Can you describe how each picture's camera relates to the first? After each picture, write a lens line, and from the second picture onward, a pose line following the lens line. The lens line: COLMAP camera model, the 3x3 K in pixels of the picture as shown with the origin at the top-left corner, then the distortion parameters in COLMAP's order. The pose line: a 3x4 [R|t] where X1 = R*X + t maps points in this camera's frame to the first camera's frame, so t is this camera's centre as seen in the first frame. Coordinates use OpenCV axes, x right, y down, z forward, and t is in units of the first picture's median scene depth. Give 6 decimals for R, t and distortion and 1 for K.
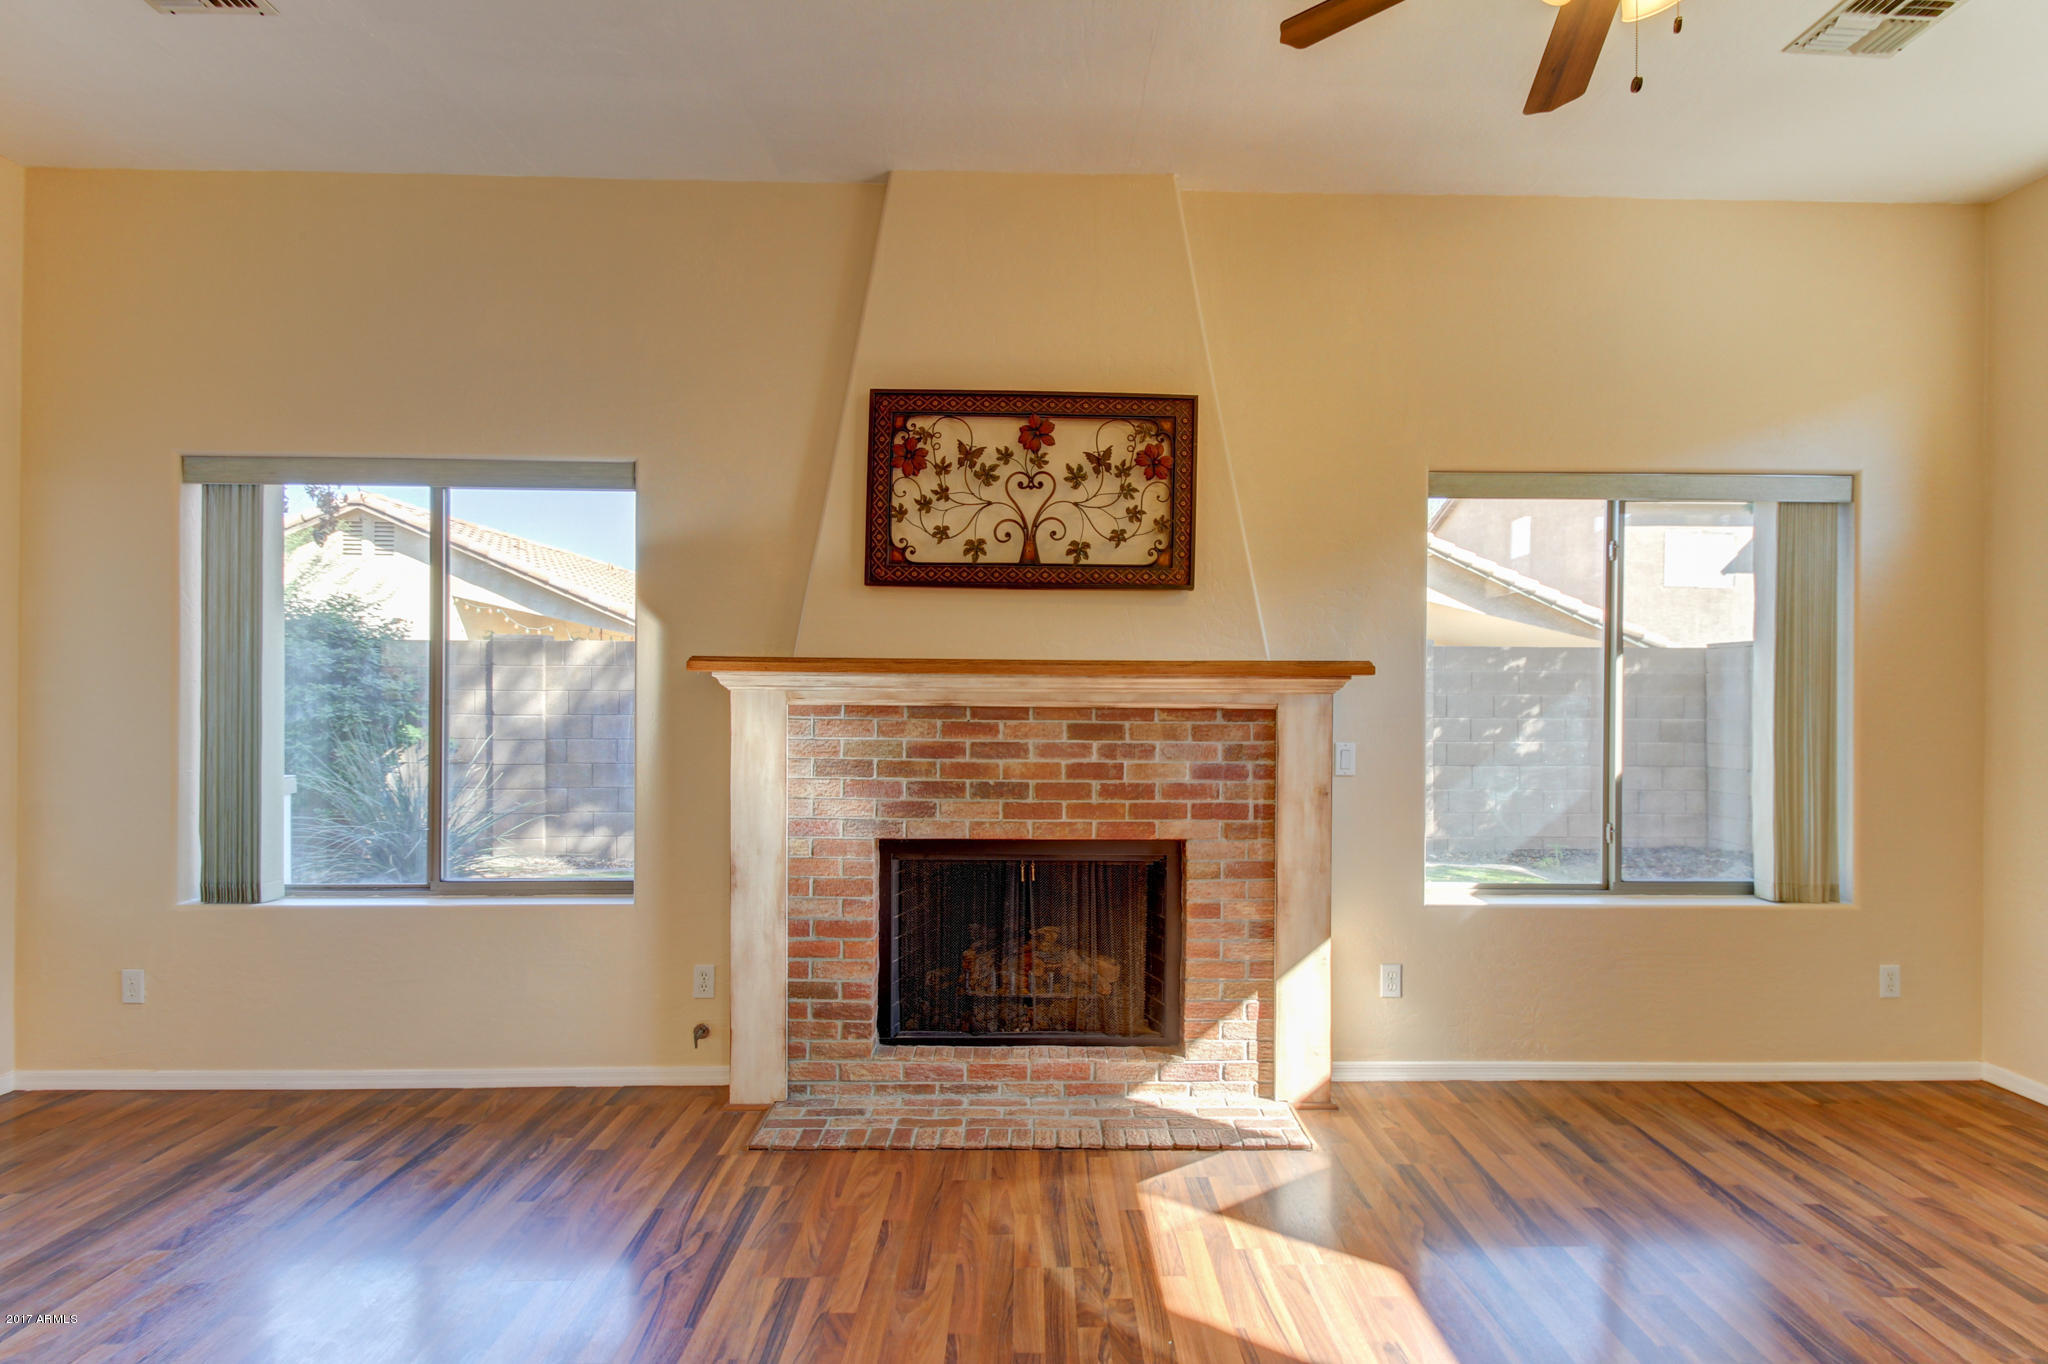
lens RADIAL K [[956.2, 0, 1036.0], [0, 956.2, 694.3], [0, 0, 1]] dist [0.020261, -0.000574]
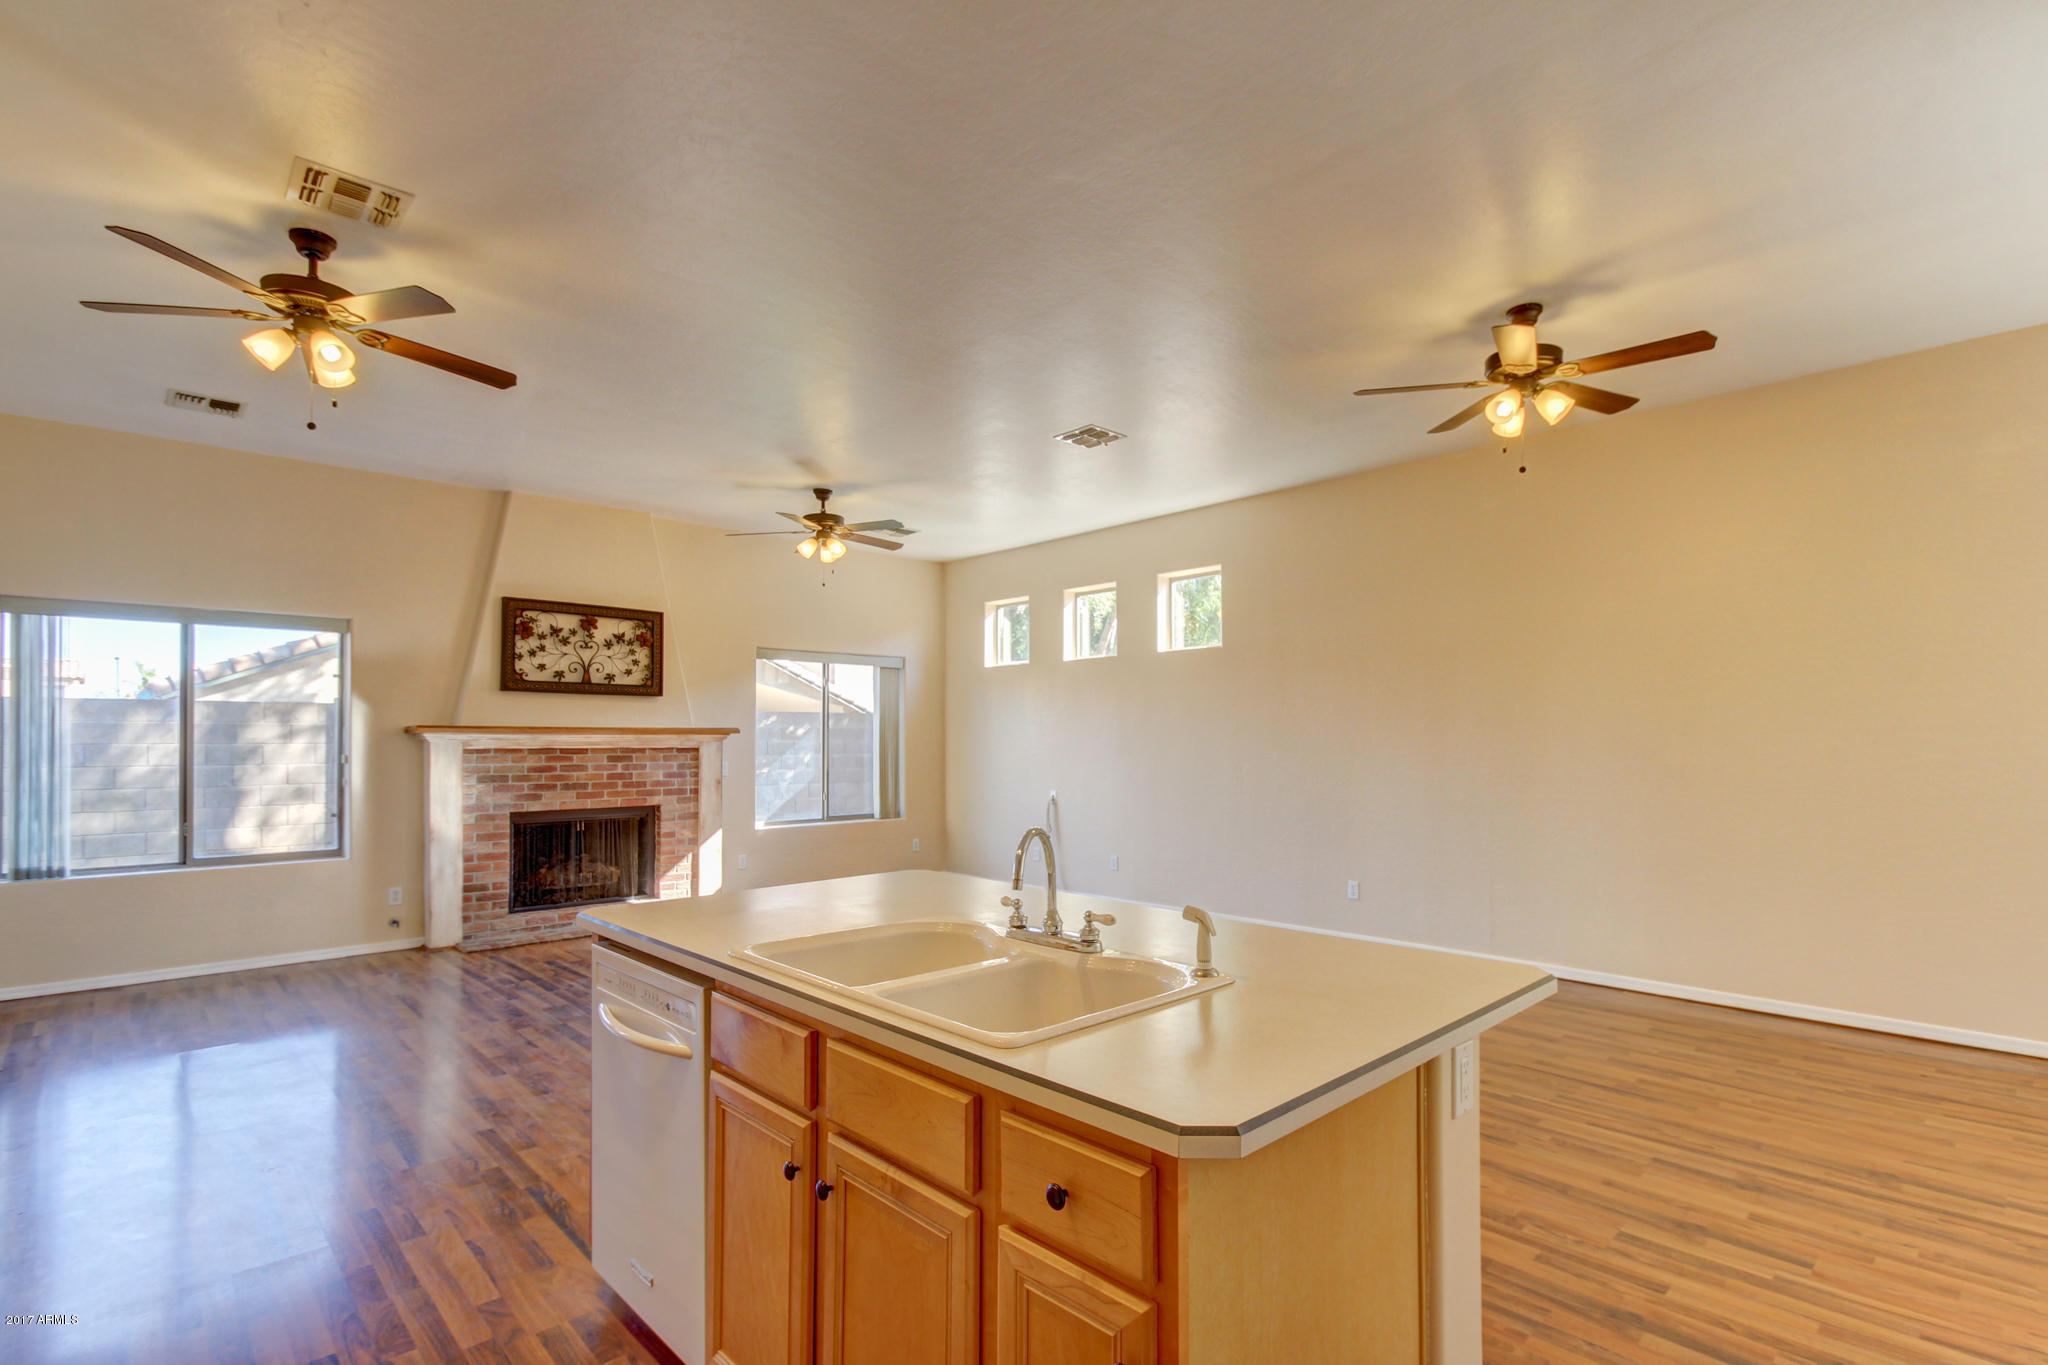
lens RADIAL K [[957.4, 0, 1071.4], [0, 957.4, 727.2], [0, 0, 1]] dist [0.001687, -0.000061]
pose [[0.716309, 0.000659, 0.697783, -0.740674], [0.008652, 0.999914, -0.009827, -0.003924], [-0.697730, 0.013076, 0.716242, -1.341356]]
